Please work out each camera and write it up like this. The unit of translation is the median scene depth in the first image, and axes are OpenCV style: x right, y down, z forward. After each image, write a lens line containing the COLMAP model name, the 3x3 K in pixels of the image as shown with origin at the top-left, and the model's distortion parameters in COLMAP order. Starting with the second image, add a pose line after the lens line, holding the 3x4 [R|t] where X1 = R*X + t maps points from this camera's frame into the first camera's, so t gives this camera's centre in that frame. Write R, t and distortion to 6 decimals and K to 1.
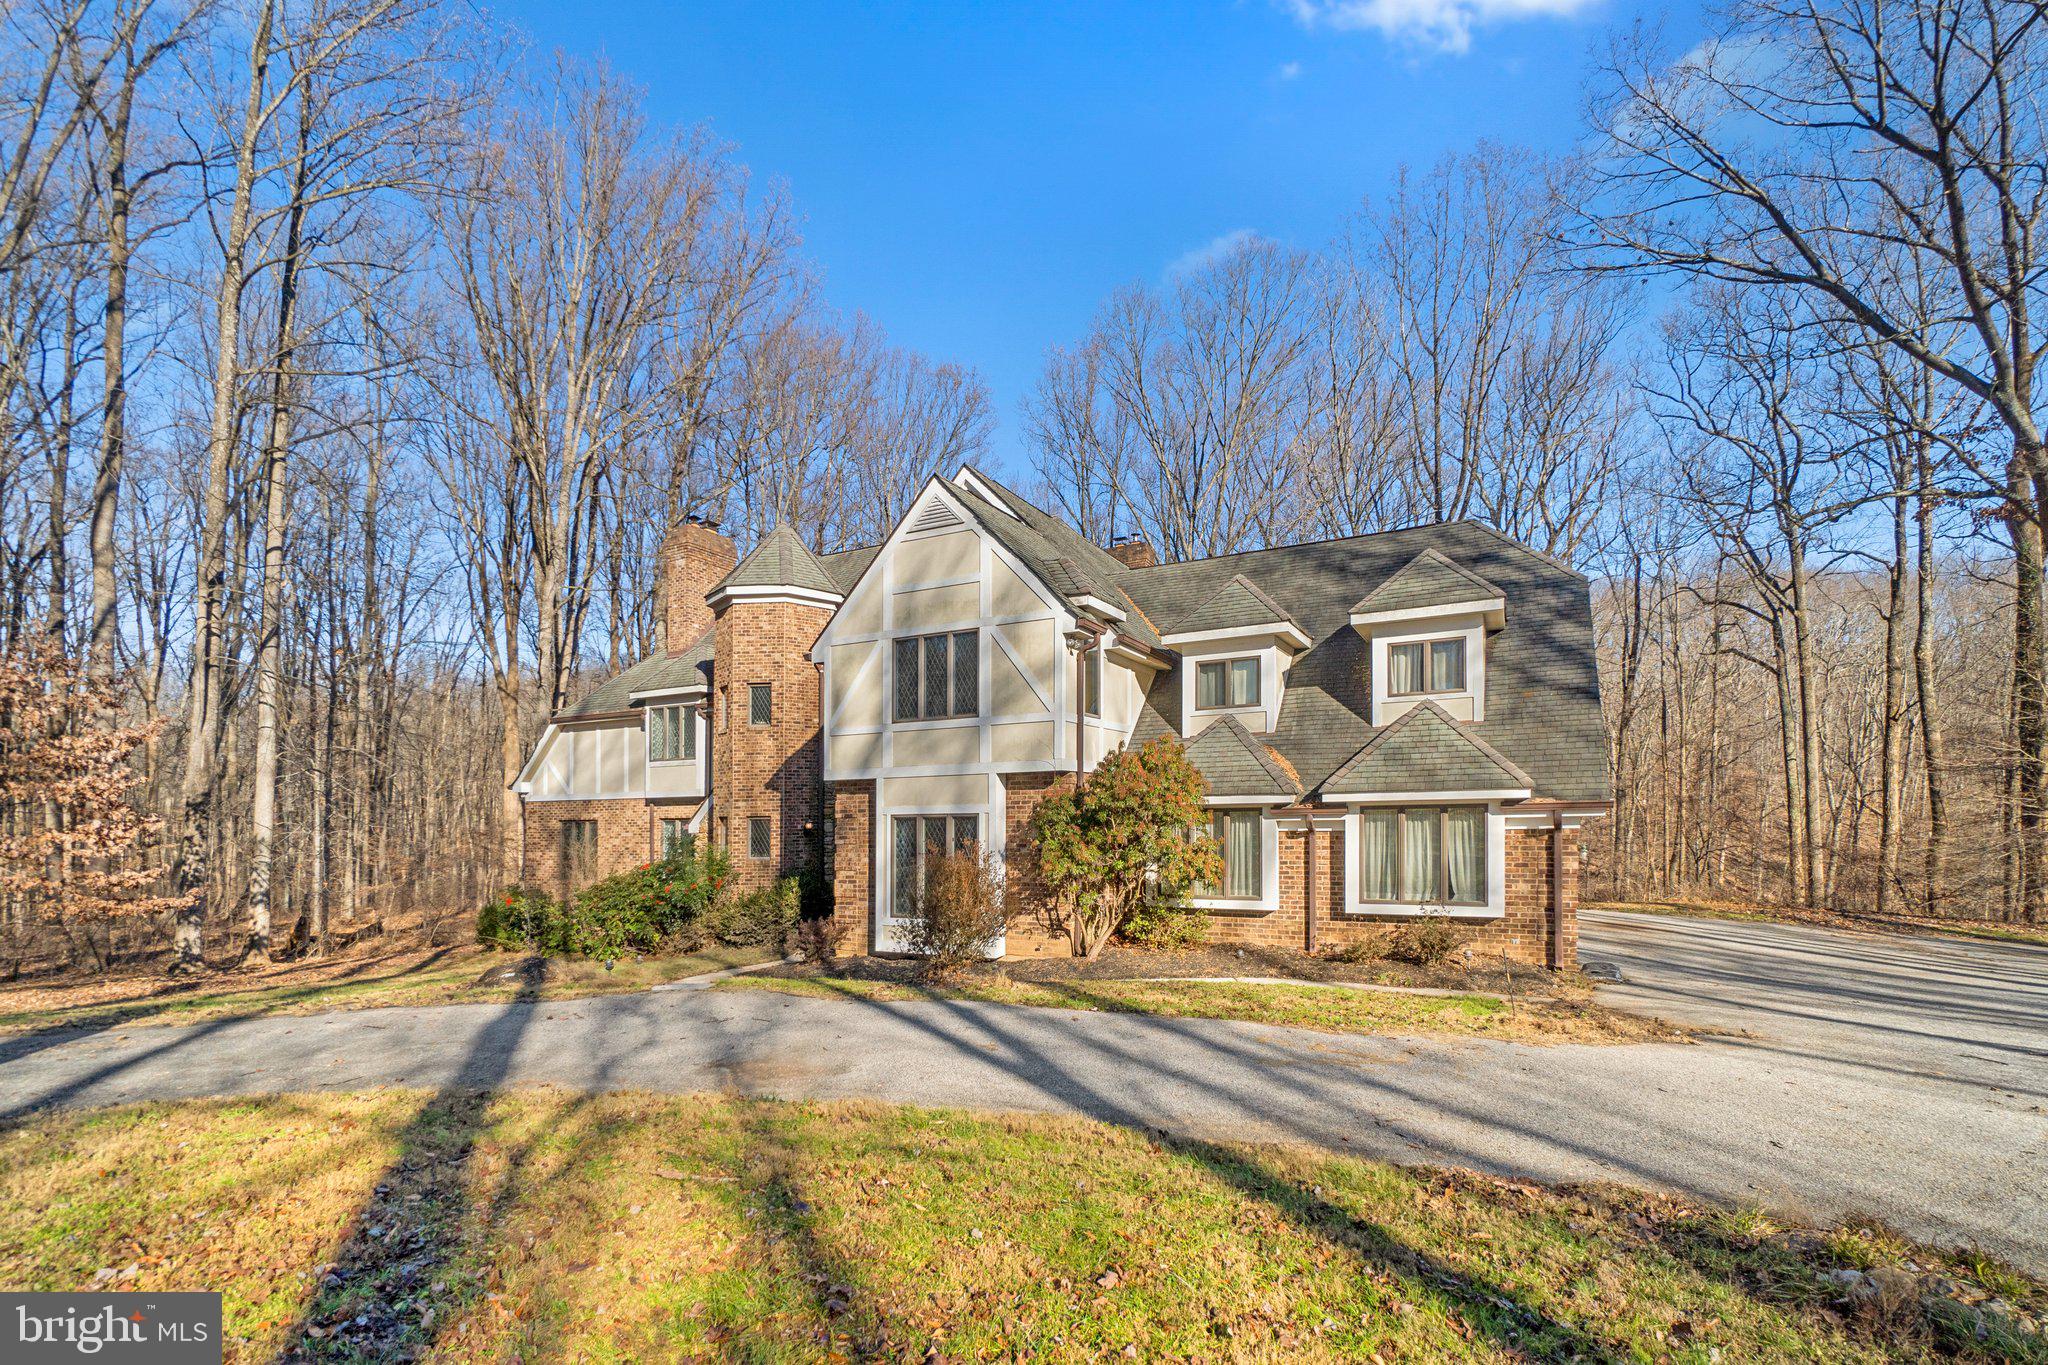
lens RADIAL K [[955.1, 0, 1063.0], [0, 955.1, 764.0], [0, 0, 1]] dist [-0.007615, -0.000637]
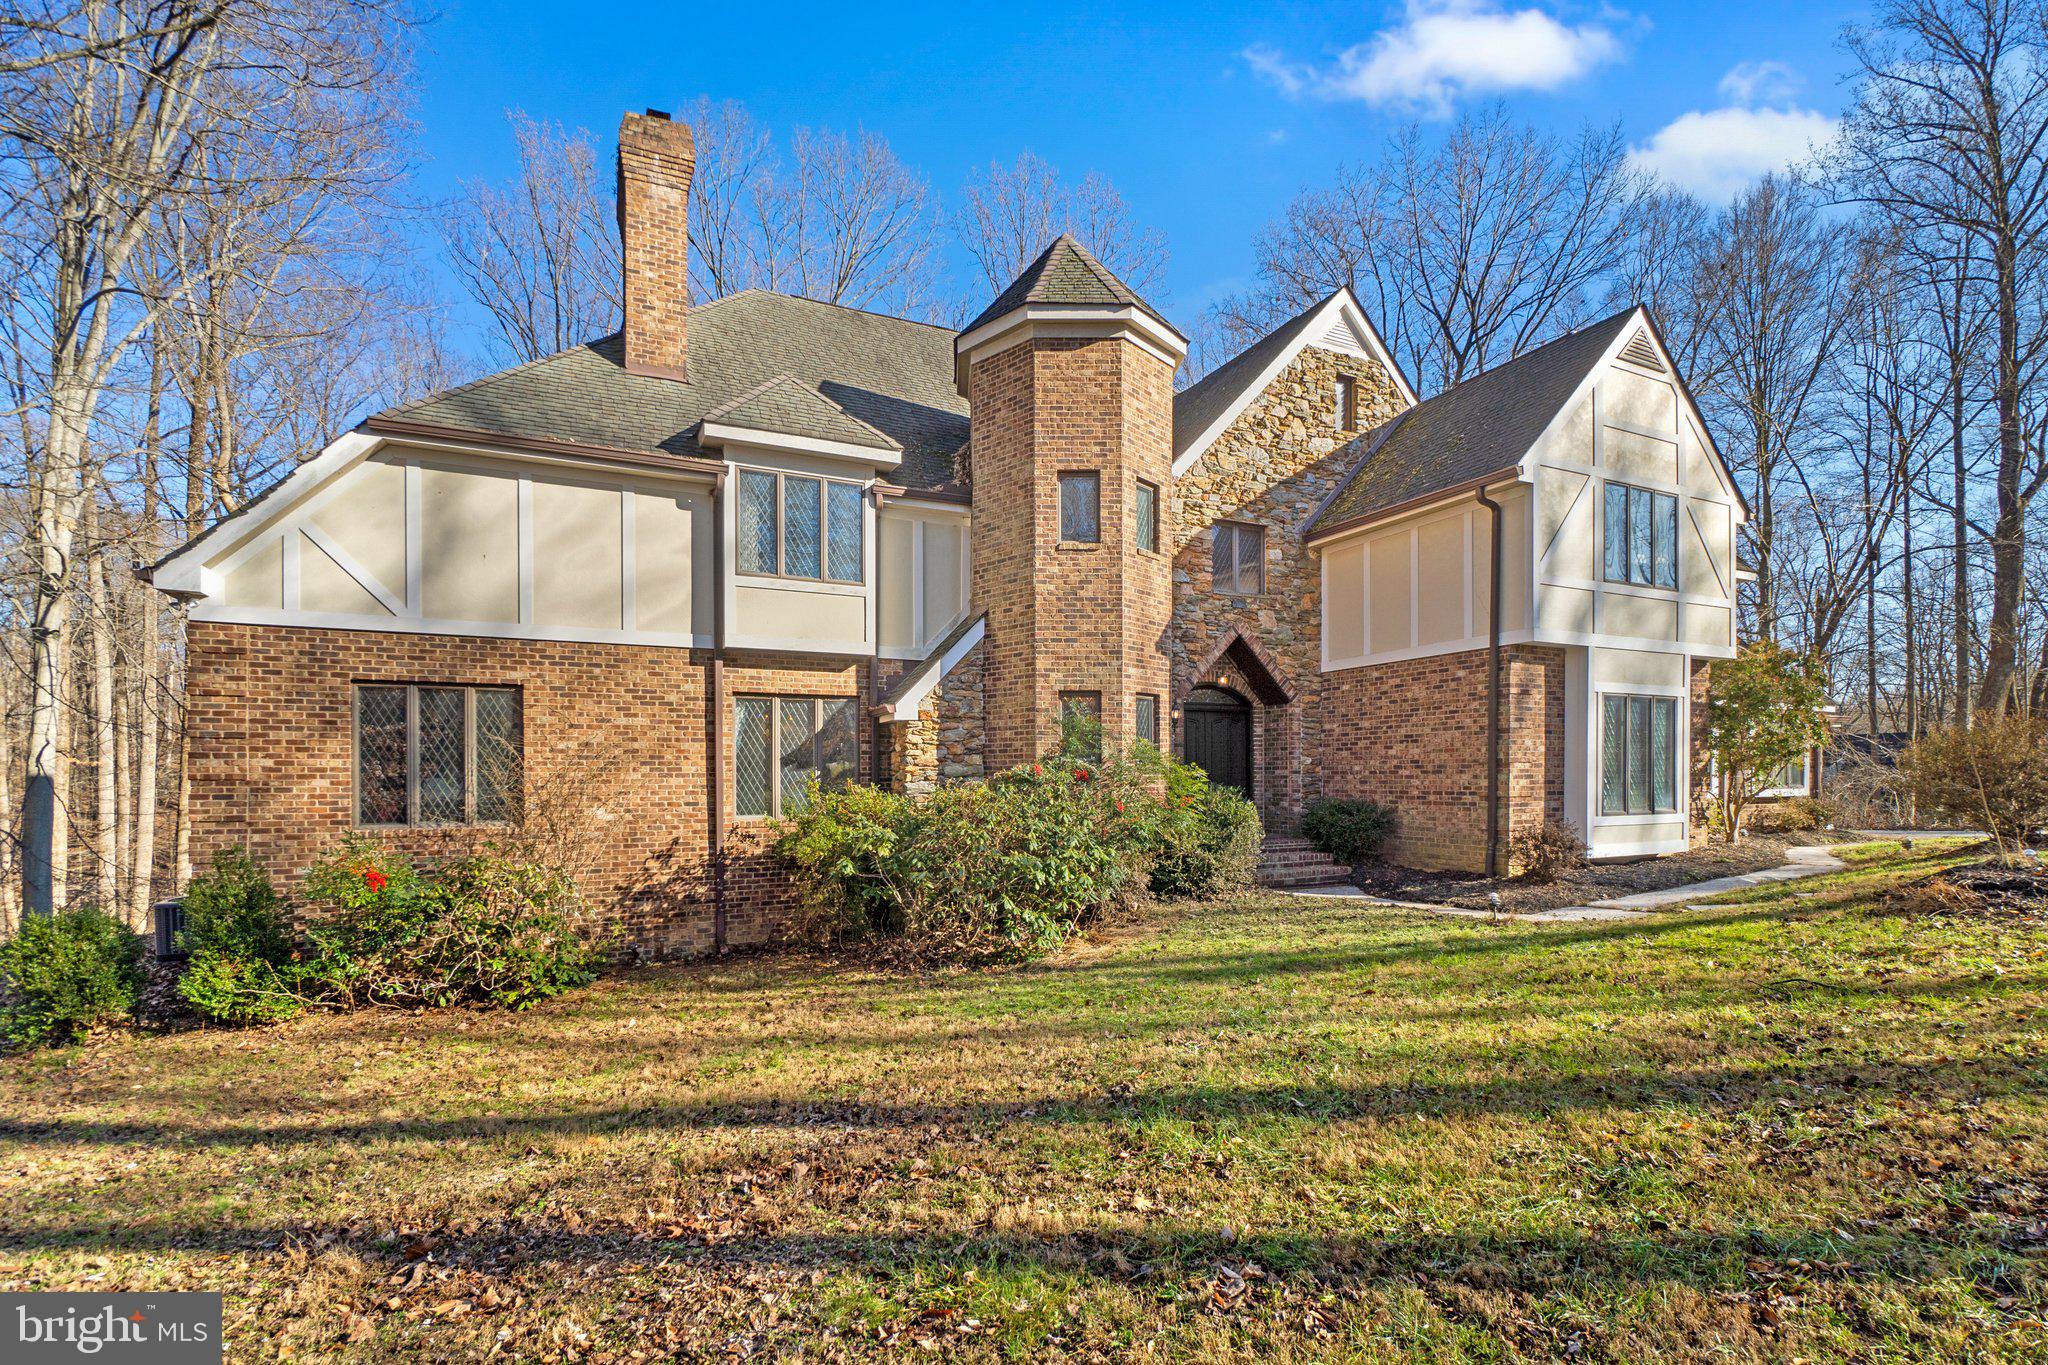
lens RADIAL K [[894.0, 0, 1025.4], [0, 894.0, 771.4], [0, 0, 1]] dist [-0.009862, -0.000306]
pose [[0.614880, 0.021545, 0.788326, -1.113734], [-0.044681, 0.998973, 0.007549, 0.141192], [-0.787354, -0.039865, 0.615211, 0.936422]]
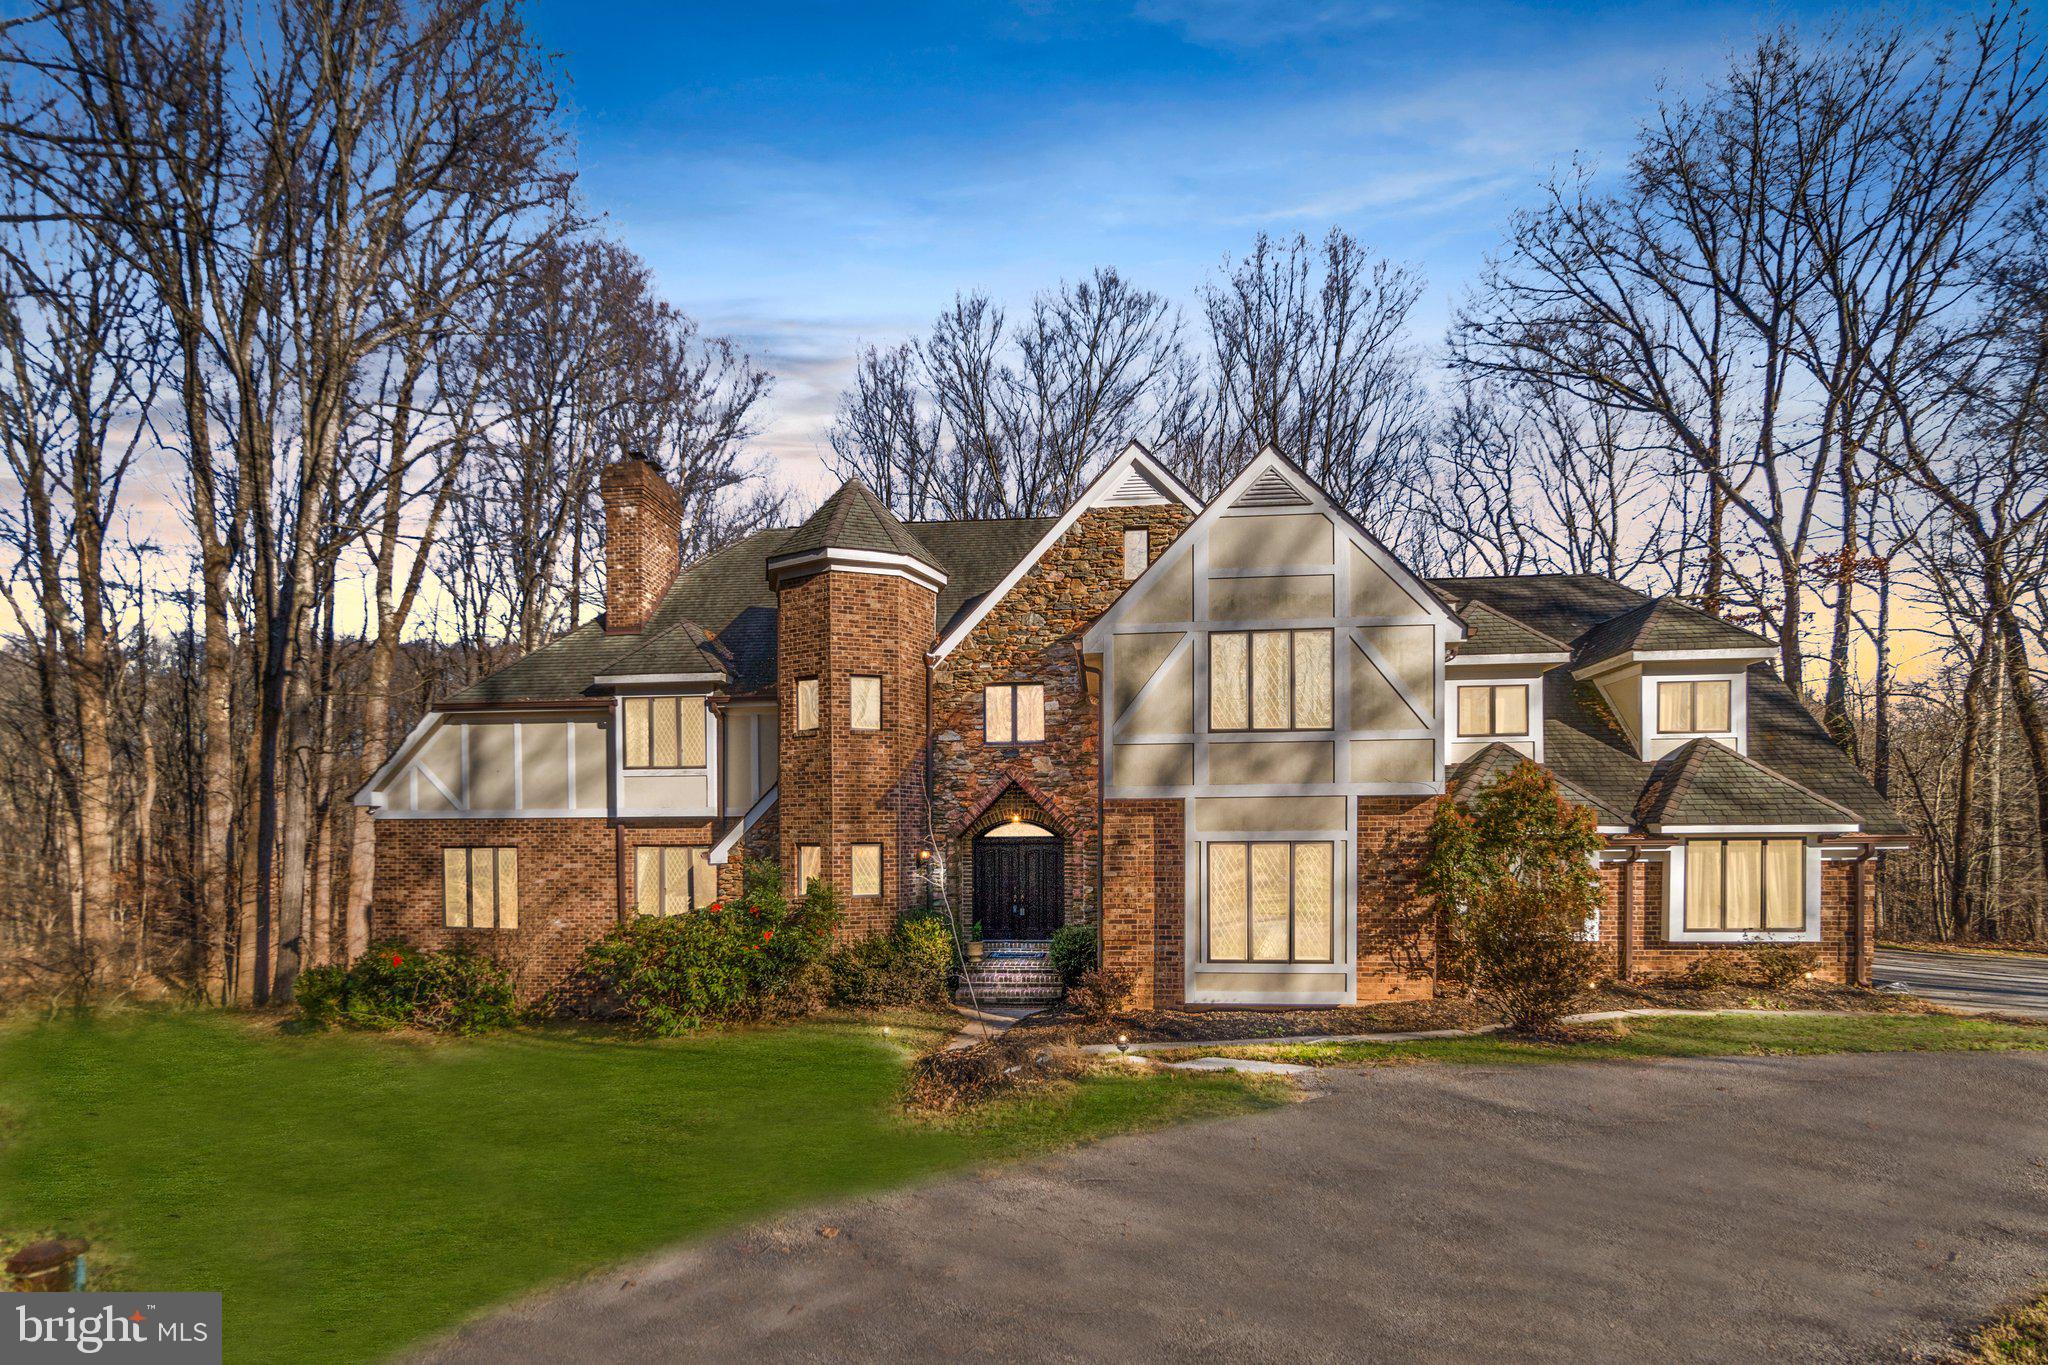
lens RADIAL K [[926.5, 0, 1064.9], [0, 926.5, 835.3], [0, 0, 1]] dist [-0.000091, -0.000033]
pose [[0.925002, 0.013377, 0.379726, -0.615708], [-0.028297, 0.999030, 0.033736, 0.023957], [-0.378906, -0.041951, 0.924484, 0.296319]]
